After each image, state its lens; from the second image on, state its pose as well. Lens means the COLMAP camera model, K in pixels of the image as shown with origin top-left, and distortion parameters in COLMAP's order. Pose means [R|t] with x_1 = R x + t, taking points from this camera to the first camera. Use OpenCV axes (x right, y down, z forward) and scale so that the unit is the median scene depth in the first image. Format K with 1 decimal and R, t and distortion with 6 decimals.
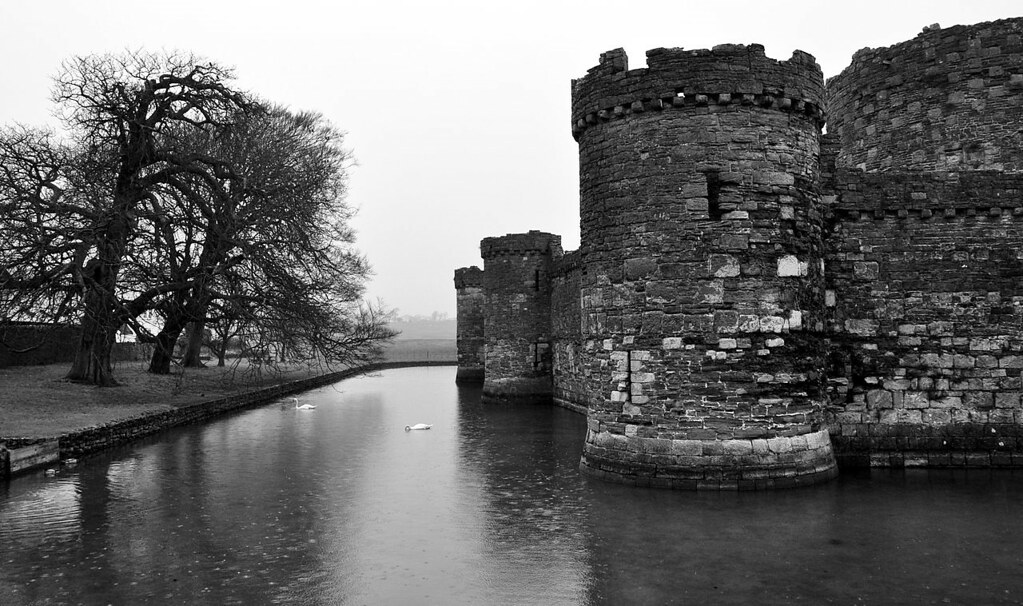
lens RADIAL K [[696.3, 0, 511.5], [0, 696.3, 303.0], [0, 0, 1]] dist [-0.046071, -0.004018]
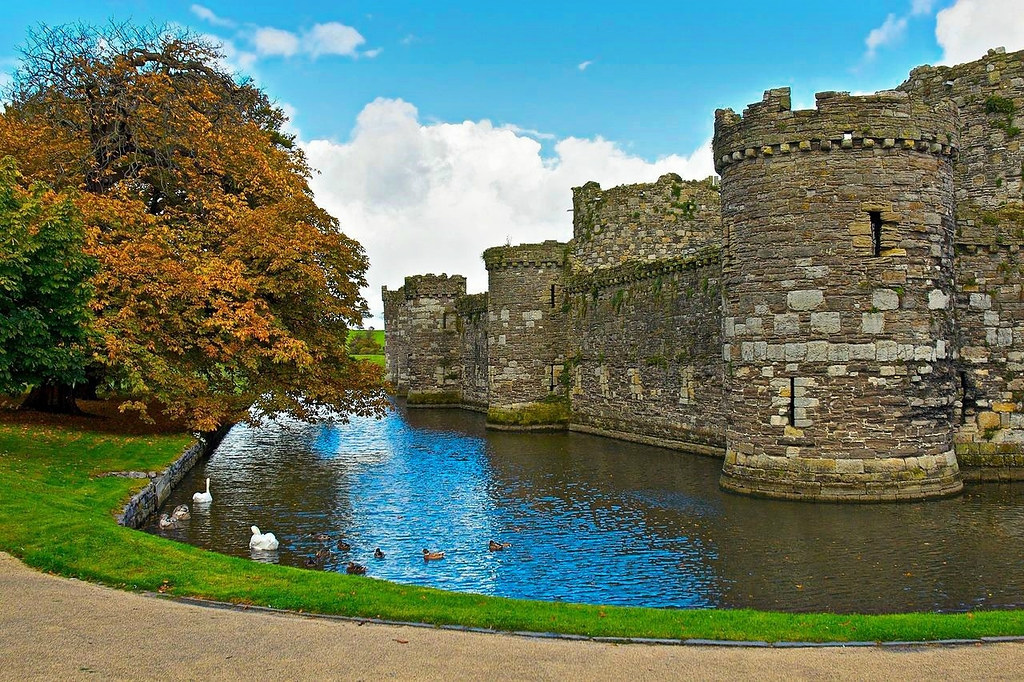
lens RADIAL K [[835.7, 0, 519.4], [0, 835.7, 351.9], [0, 0, 1]] dist [-0.049034, 0.009570]
pose [[0.990132, -0.001449, 0.140133, -0.427781], [-0.005236, 0.998866, 0.047325, -0.028801], [-0.140043, -0.047592, 0.989001, -0.198829]]
